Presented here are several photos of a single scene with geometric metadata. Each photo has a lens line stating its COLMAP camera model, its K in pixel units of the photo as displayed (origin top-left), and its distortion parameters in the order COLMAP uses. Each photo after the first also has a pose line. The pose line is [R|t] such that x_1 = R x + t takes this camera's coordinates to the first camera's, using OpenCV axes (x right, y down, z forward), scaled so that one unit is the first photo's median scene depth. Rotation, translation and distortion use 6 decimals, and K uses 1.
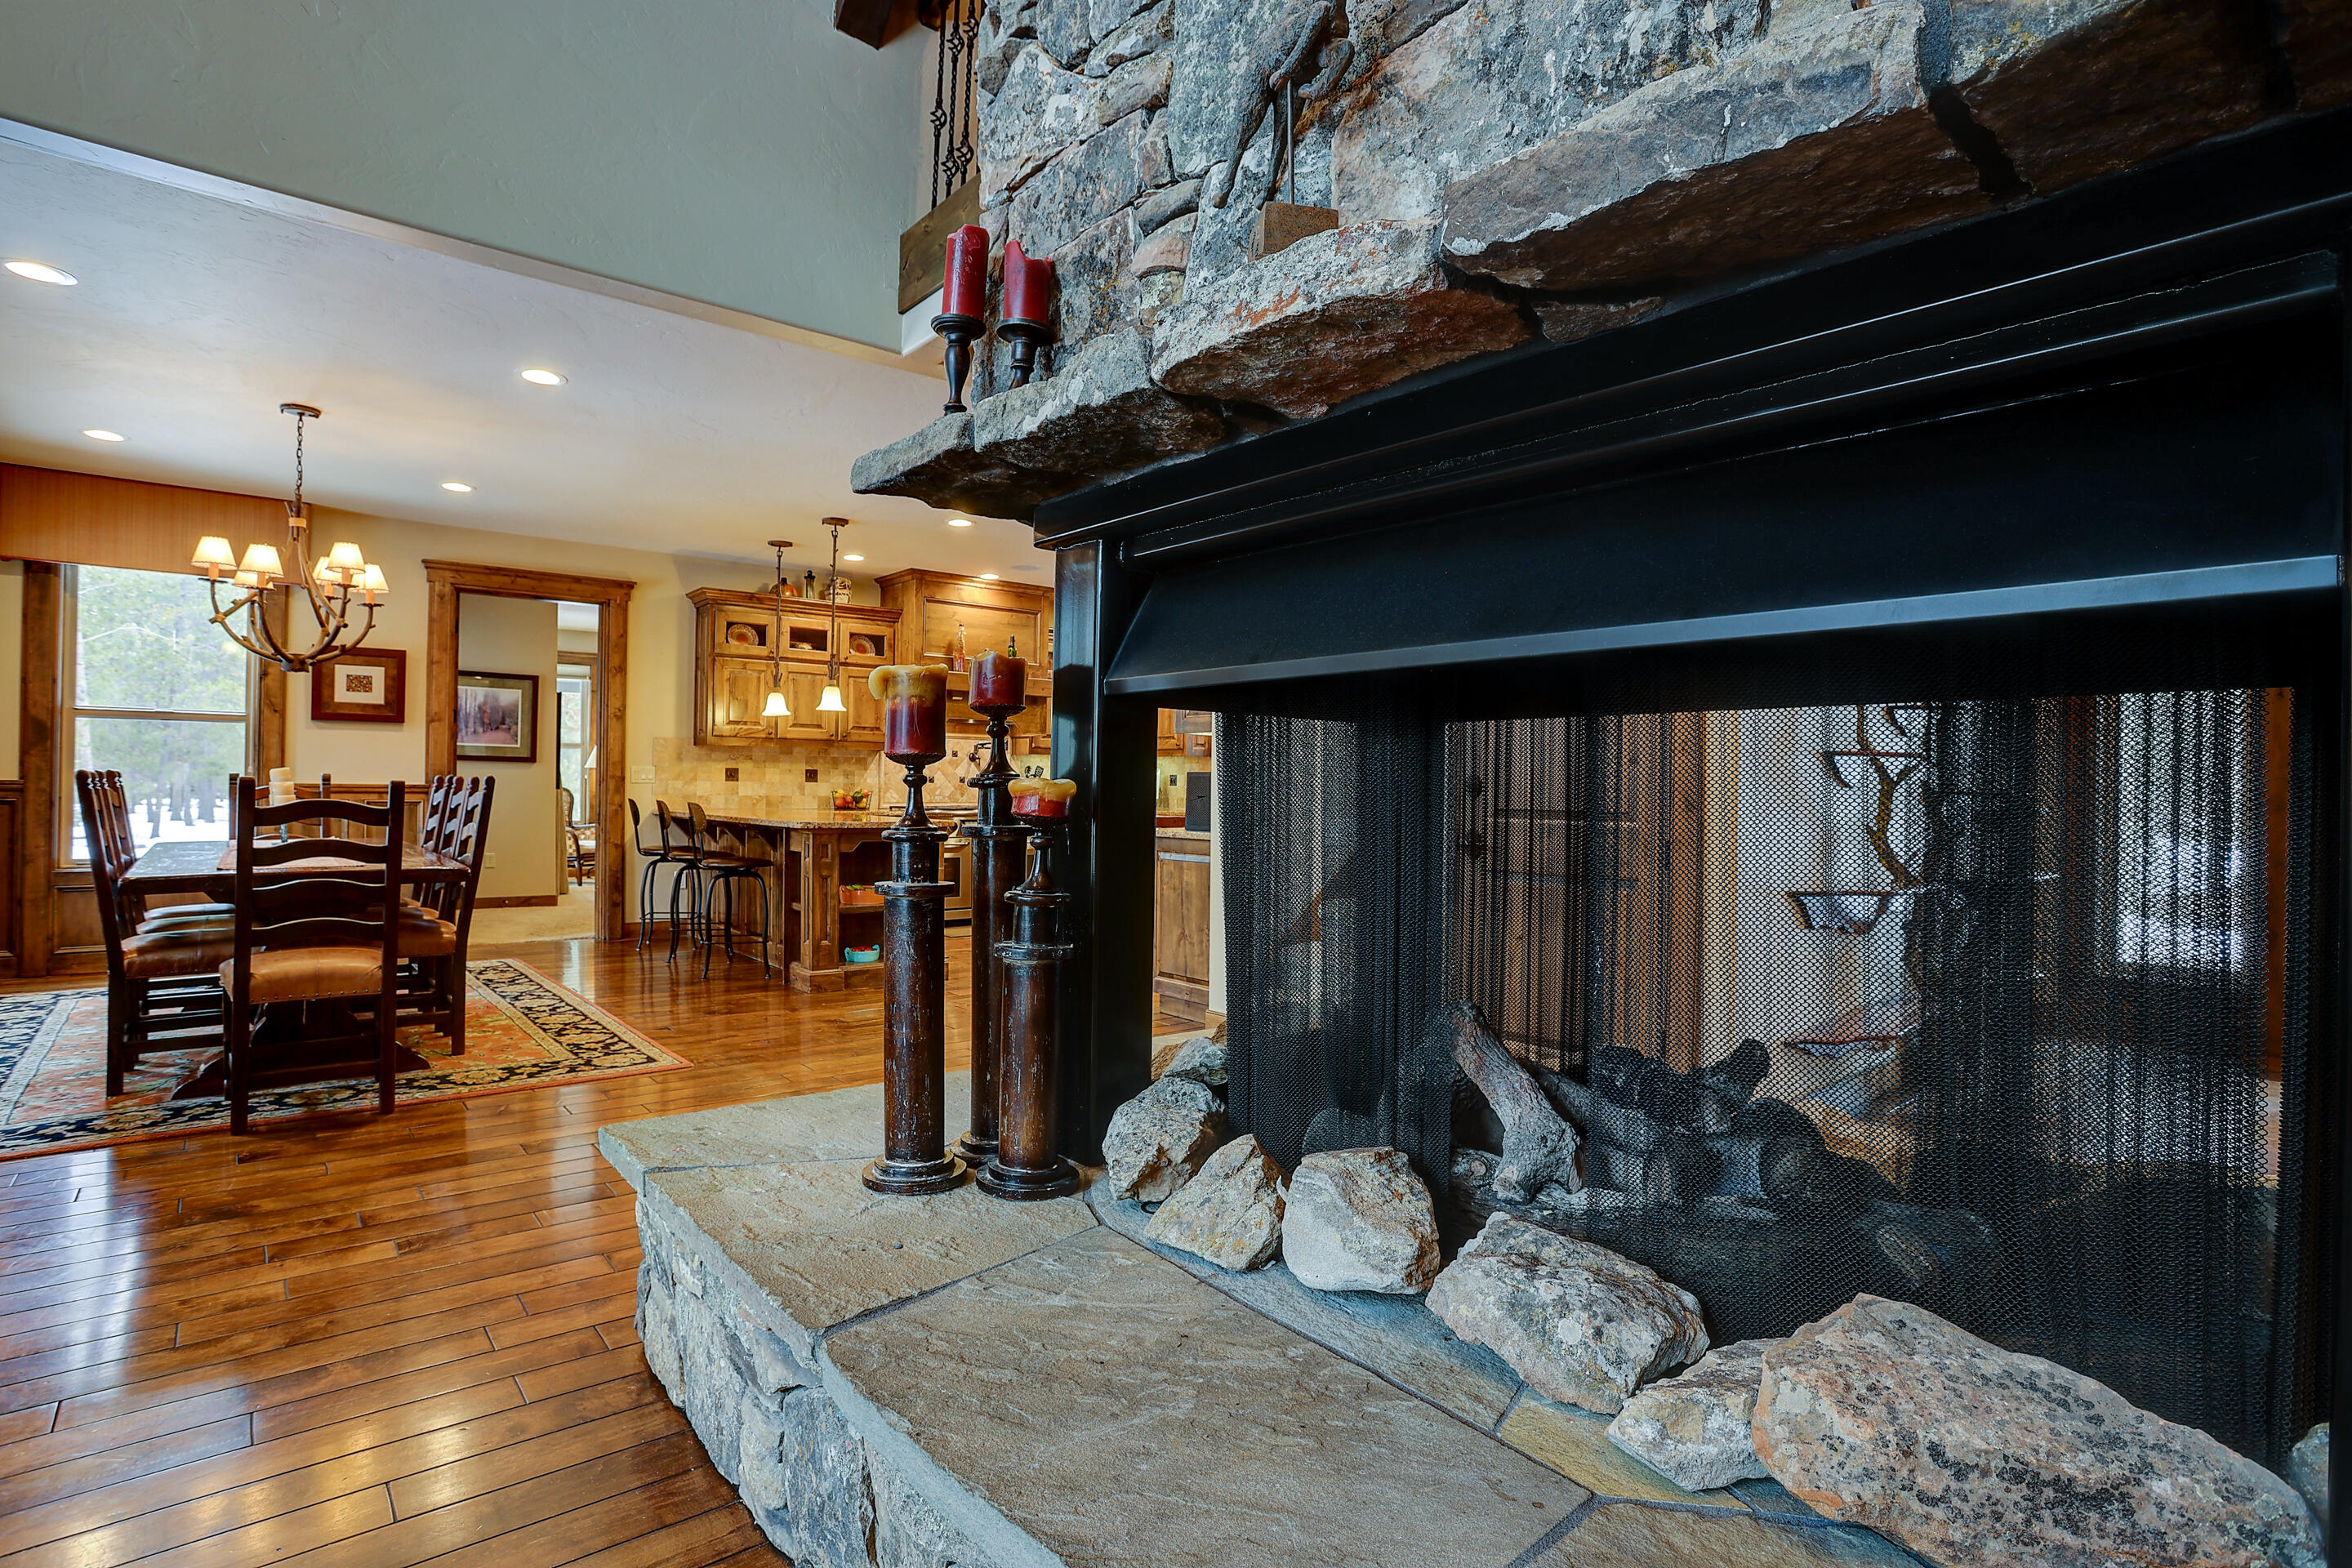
lens RADIAL K [[1154.0, 0, 1192.3], [0, 1154.0, 784.5], [0, 0, 1]] dist [-0.057335, 0.014958]
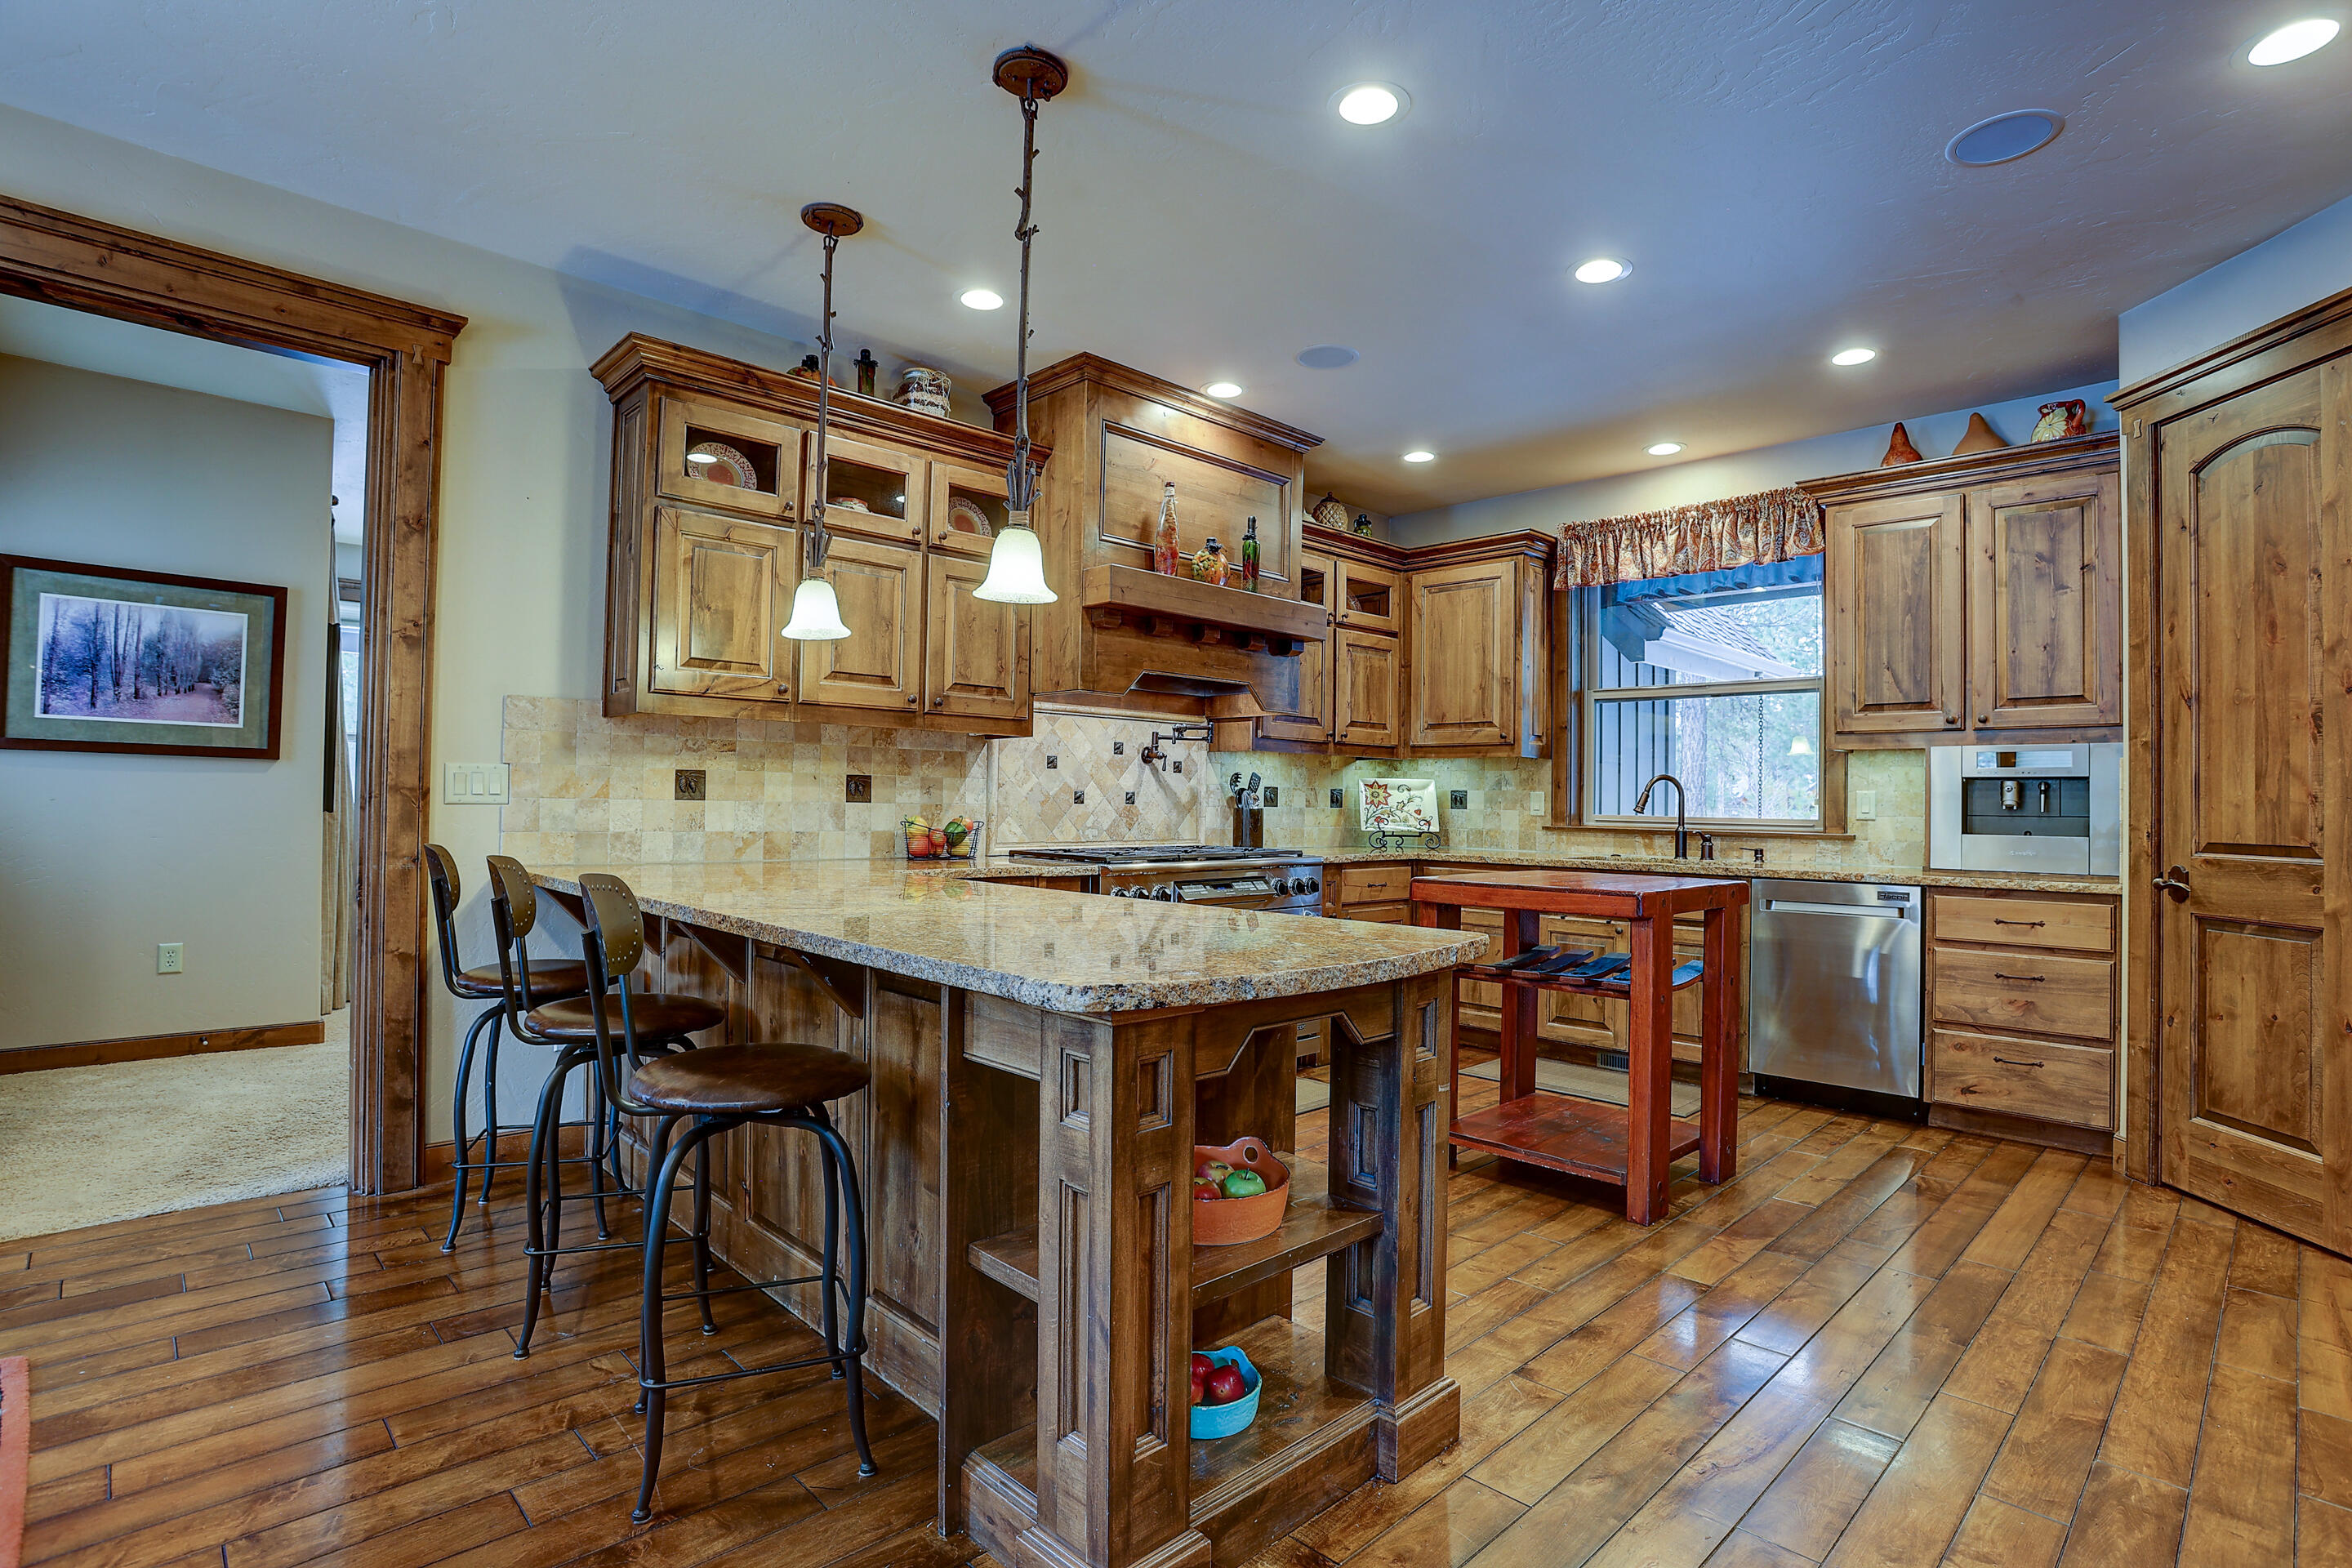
lens RADIAL K [[1154.0, 0, 1202.0], [0, 1154.0, 784.1], [0, 0, 1]] dist [-0.057335, 0.014958]
pose [[0.996790, 0.005433, 0.079878, -0.253366], [-0.004246, 0.999878, -0.015016, -0.003273], [-0.079950, 0.014629, 0.996692, 0.573607]]
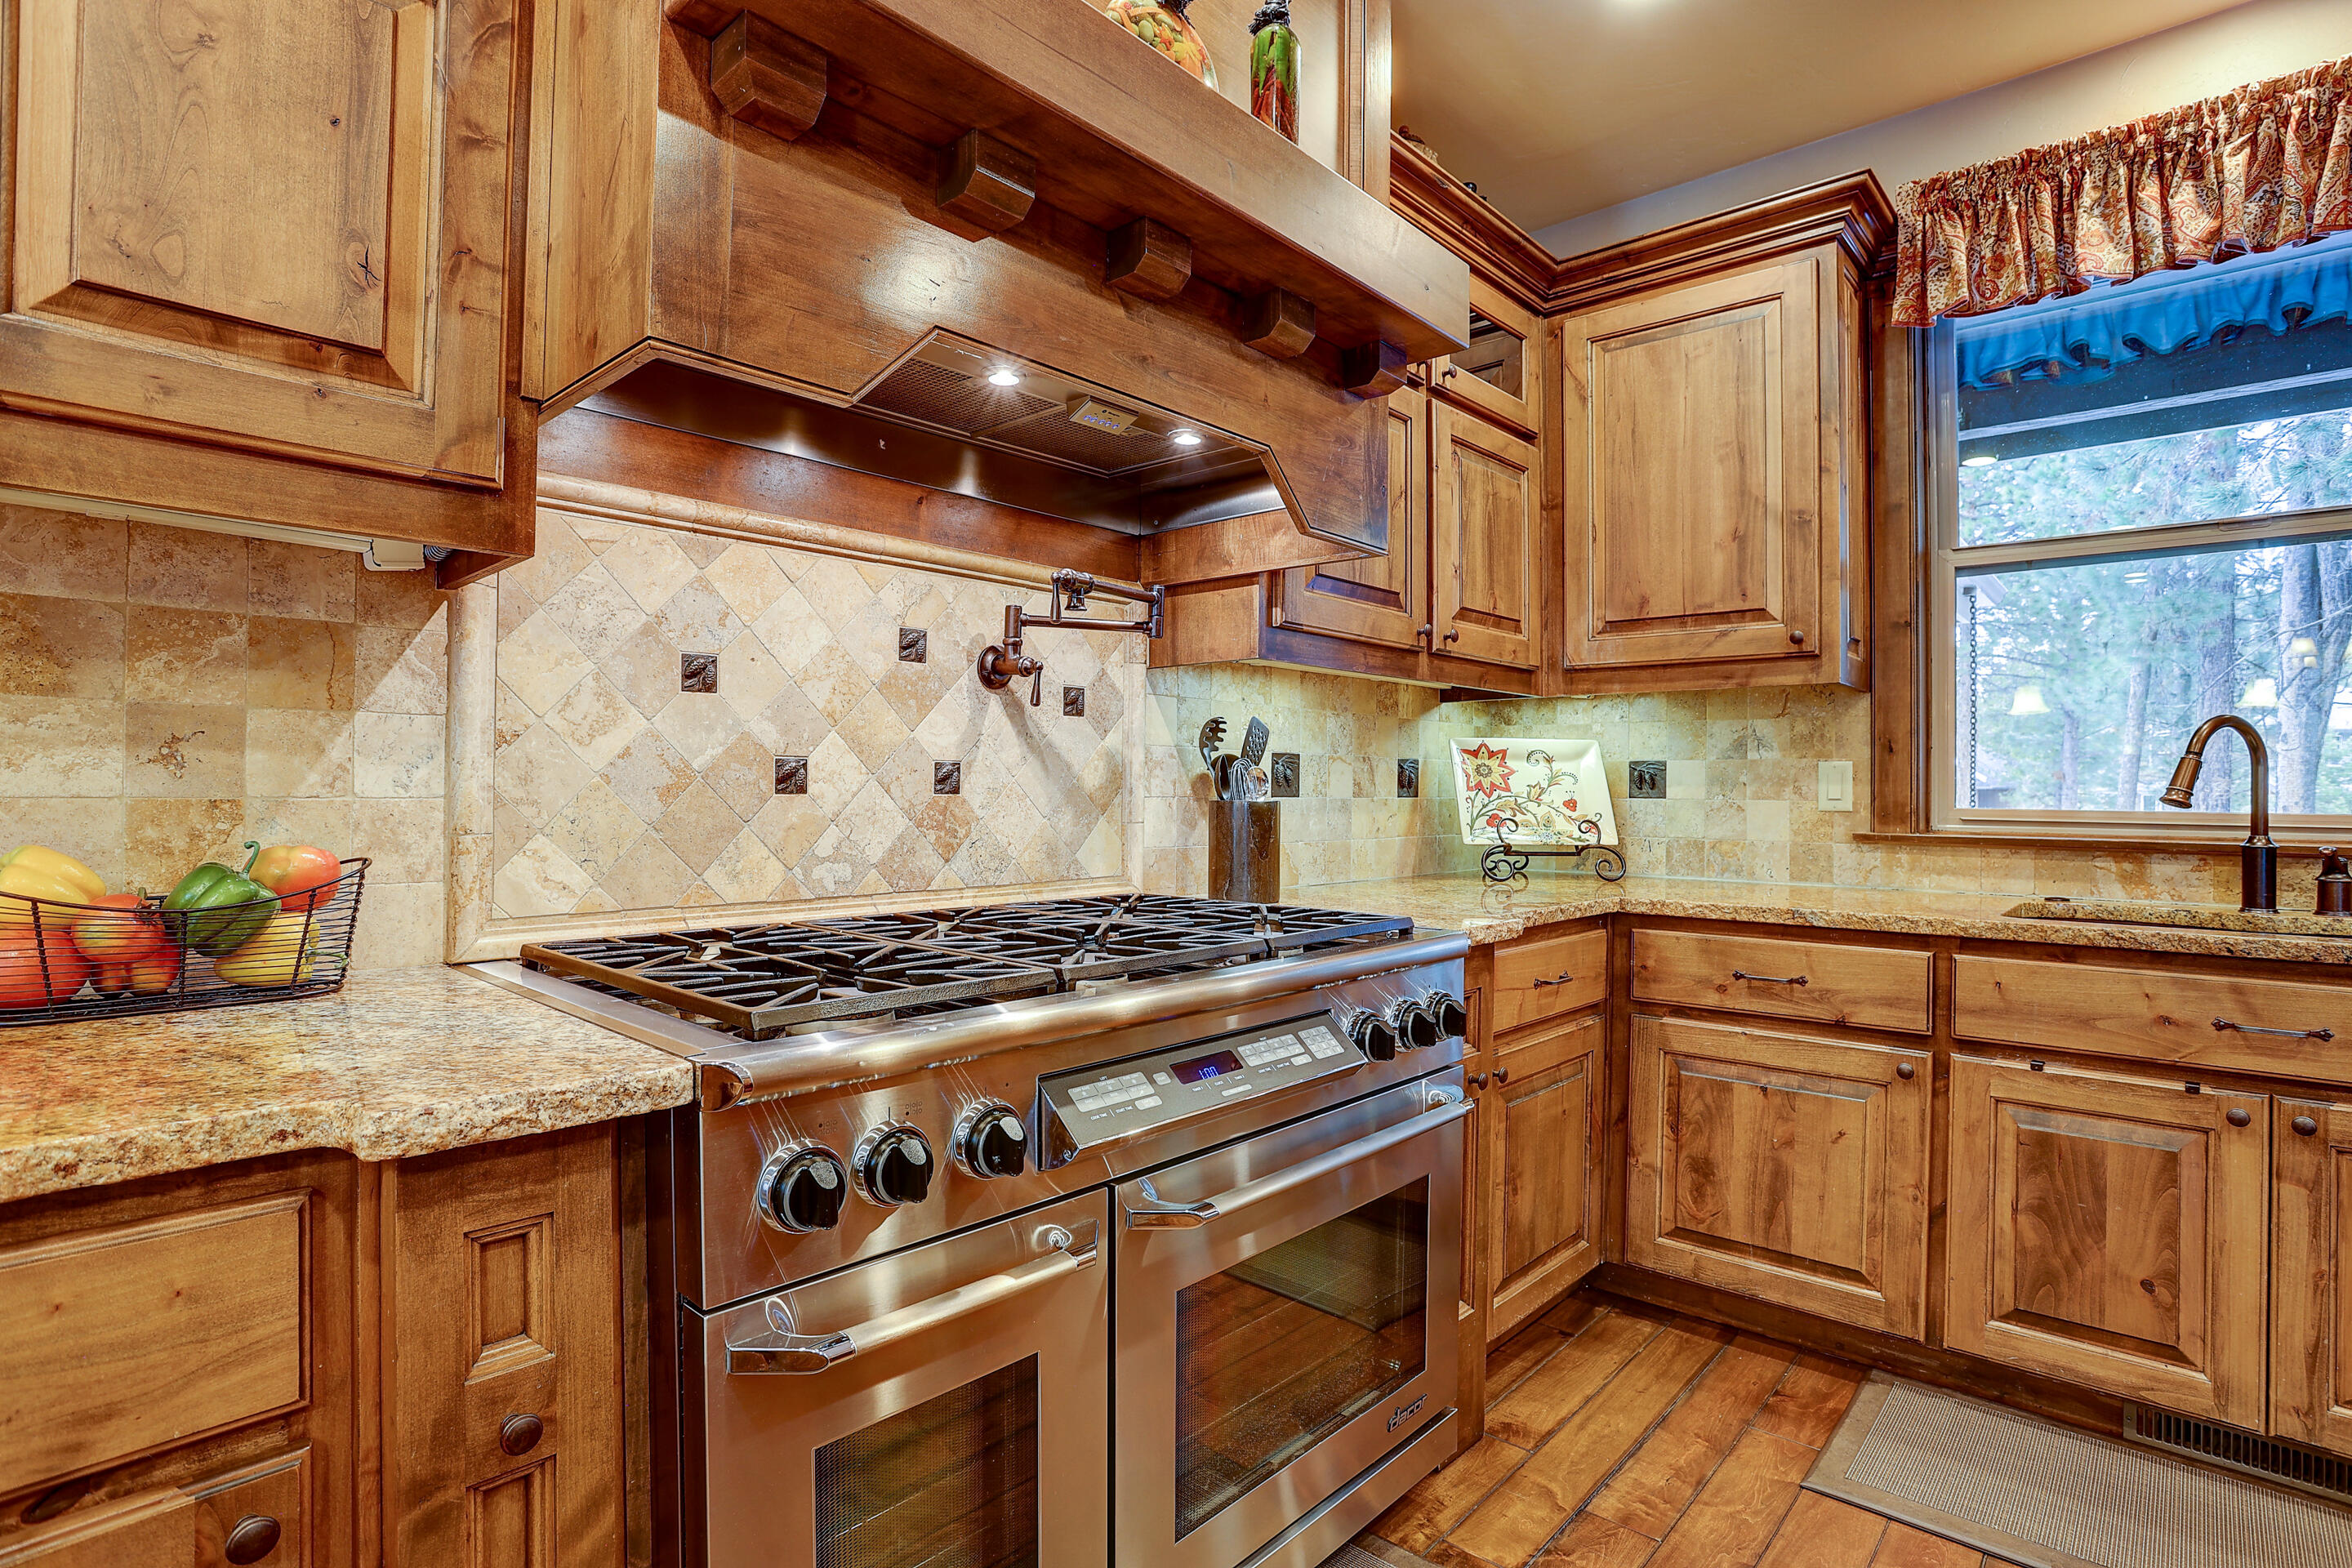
lens RADIAL K [[1154.0, 0, 1192.5], [0, 1154.0, 784.1], [0, 0, 1]] dist [-0.057335, 0.014958]
pose [[0.990510, -0.002360, 0.137424, -0.224083], [0.003021, 0.999985, -0.004604, -0.002374], [-0.137411, 0.004976, 0.990502, 0.964283]]
